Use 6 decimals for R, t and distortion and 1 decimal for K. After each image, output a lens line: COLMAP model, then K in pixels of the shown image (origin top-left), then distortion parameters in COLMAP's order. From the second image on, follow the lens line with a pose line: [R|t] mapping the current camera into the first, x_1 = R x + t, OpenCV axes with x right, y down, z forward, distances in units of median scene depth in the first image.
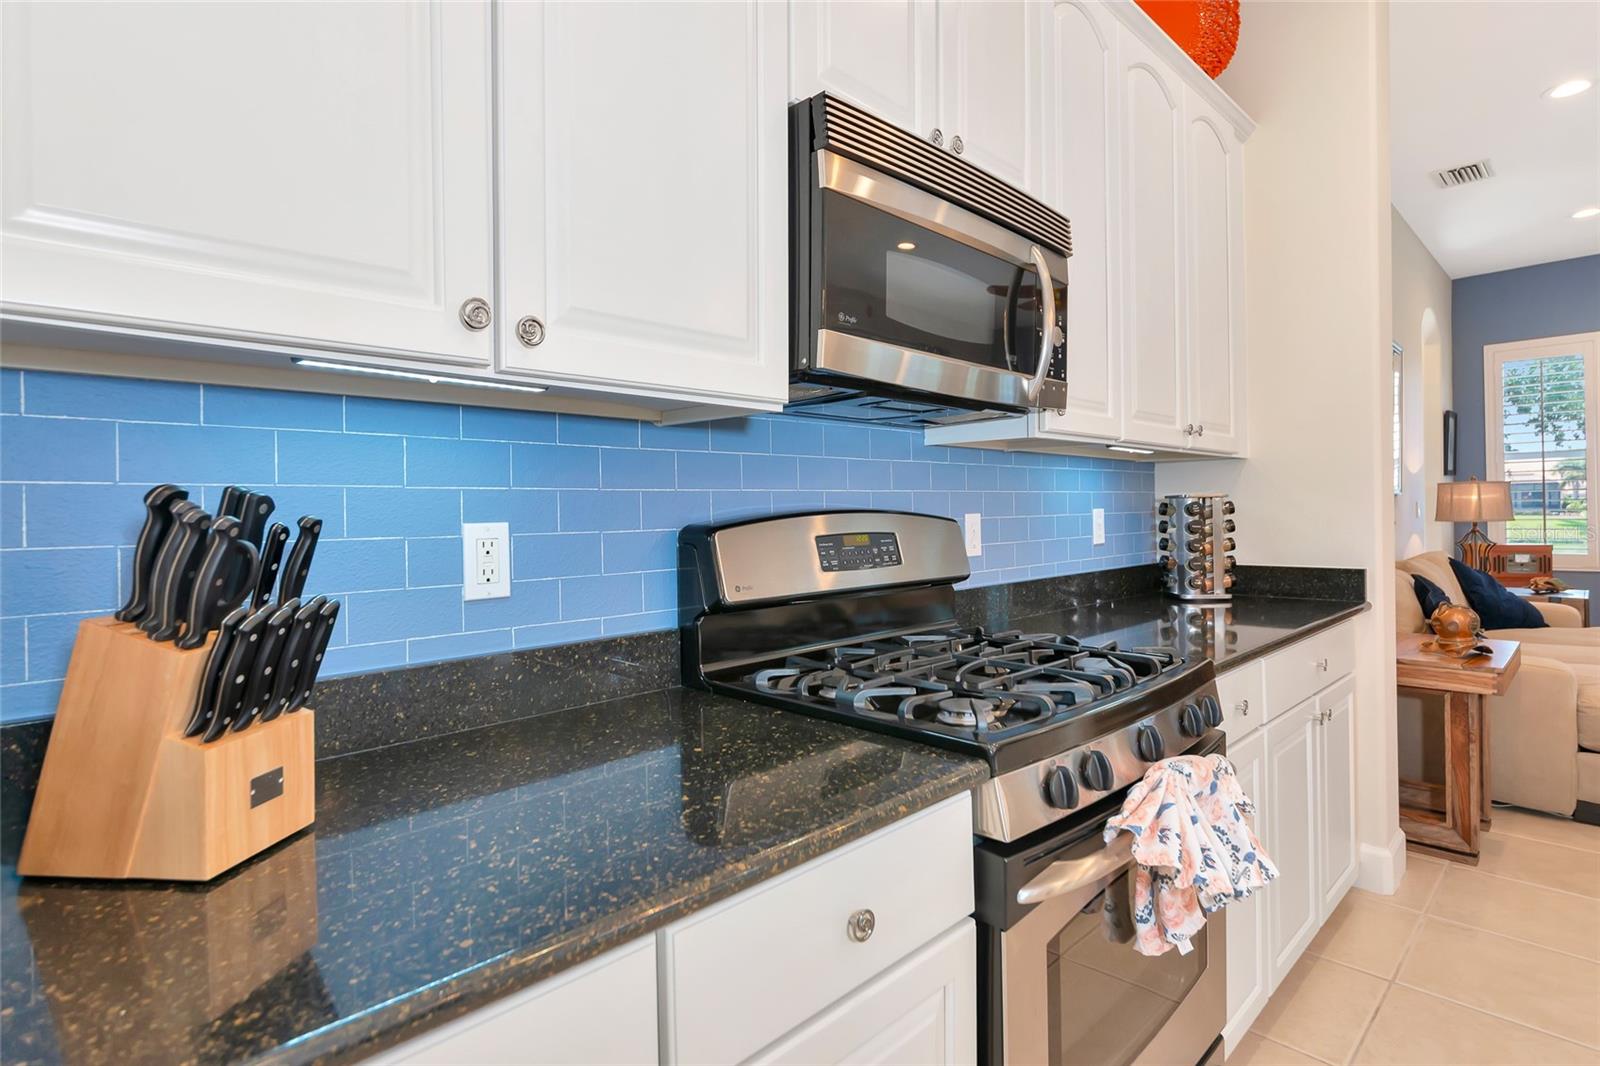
lens RADIAL K [[804.0, 0, 804.1], [0, 804.0, 505.4], [0, 0, 1]] dist [-0.004200, -0.000230]
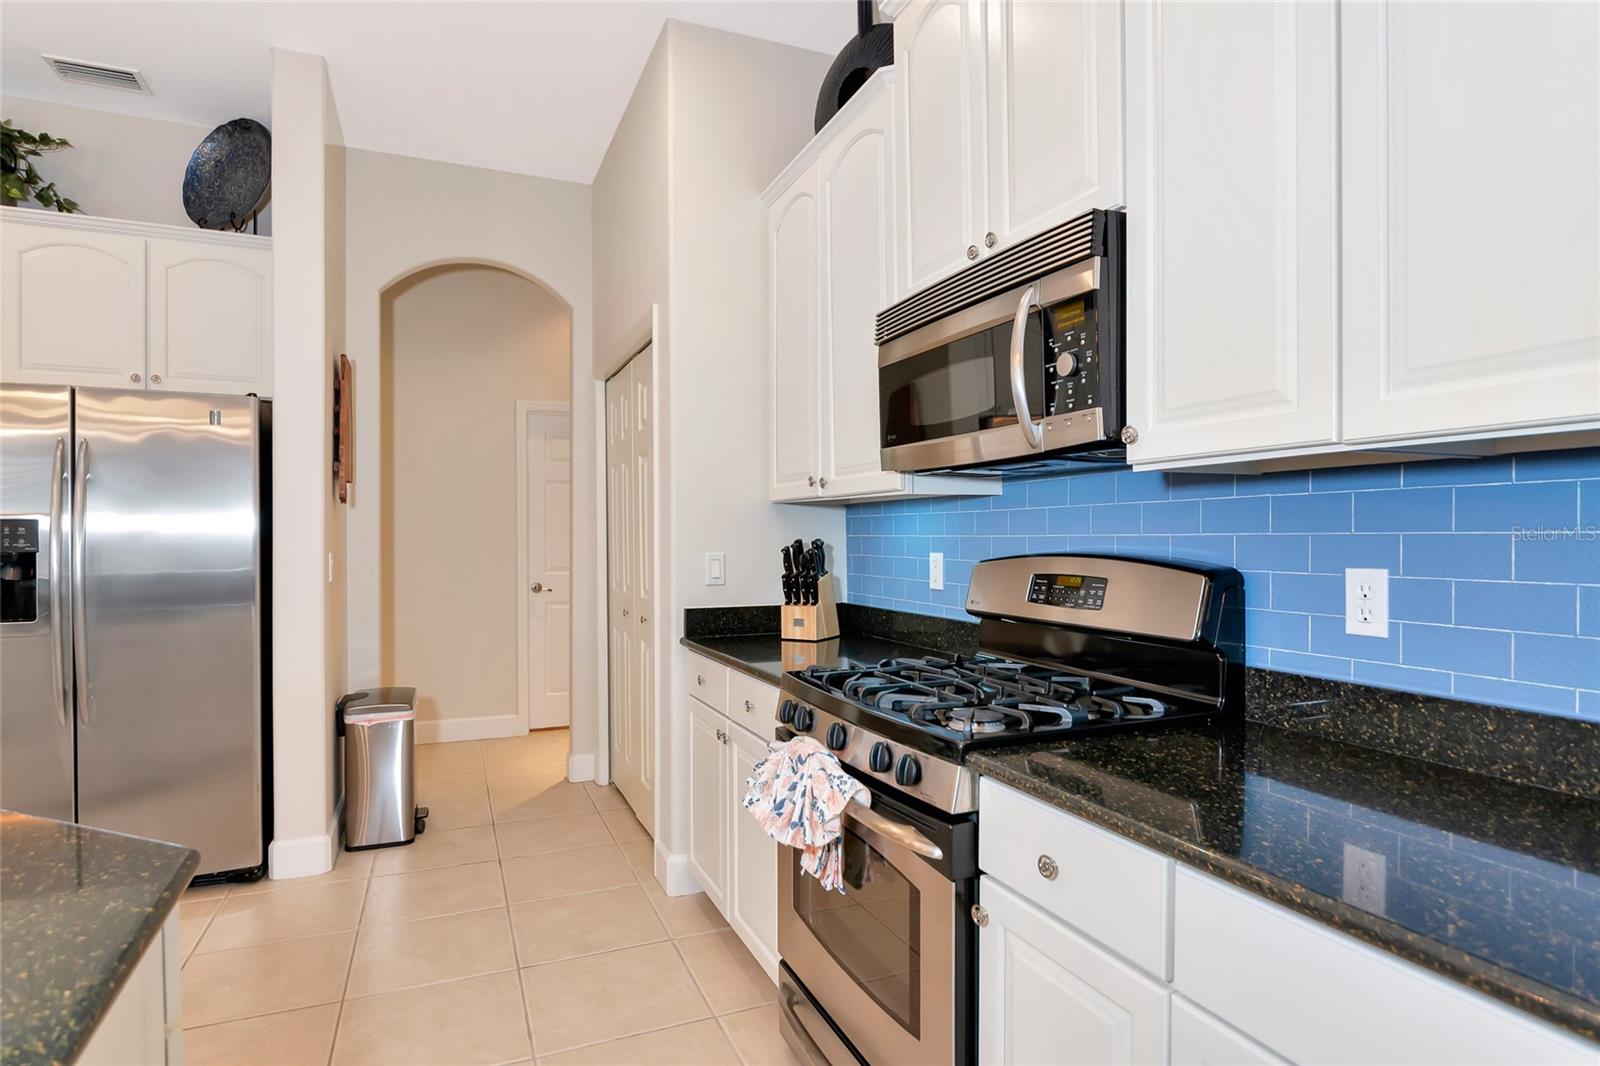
lens RADIAL K [[818.5, 0, 800.2], [0, 818.5, 541.1], [0, 0, 1]] dist [-0.002979, -0.000694]
pose [[-0.356185, 0.015214, -0.934292, 2.000183], [0.006733, 0.999883, 0.013715, -0.048707], [0.934391, -0.001405, -0.356246, 1.669717]]
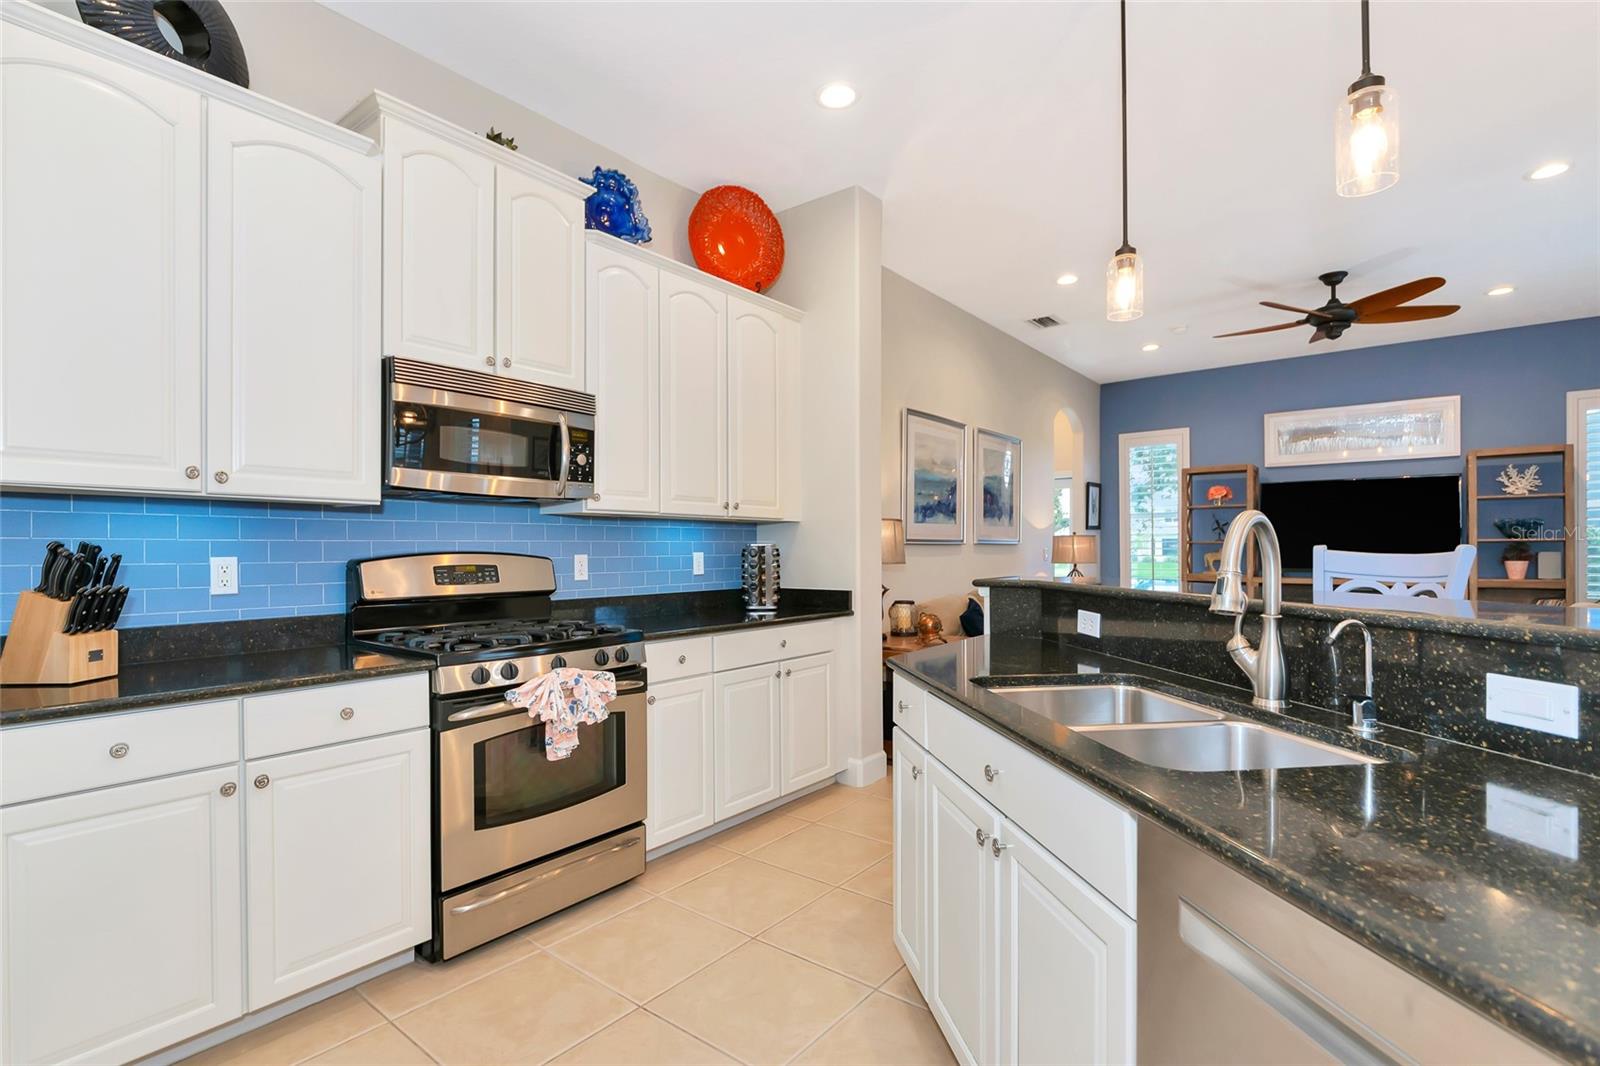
lens RADIAL K [[750.0, 0, 786.2], [0, 750.0, 547.3], [0, 0, 1]] dist [-0.002525, -0.002199]
pose [[0.993647, 0.011713, 0.111927, 0.943867], [-0.012065, 0.999924, 0.002474, -0.029346], [-0.111890, -0.003809, 0.993713, -1.223539]]
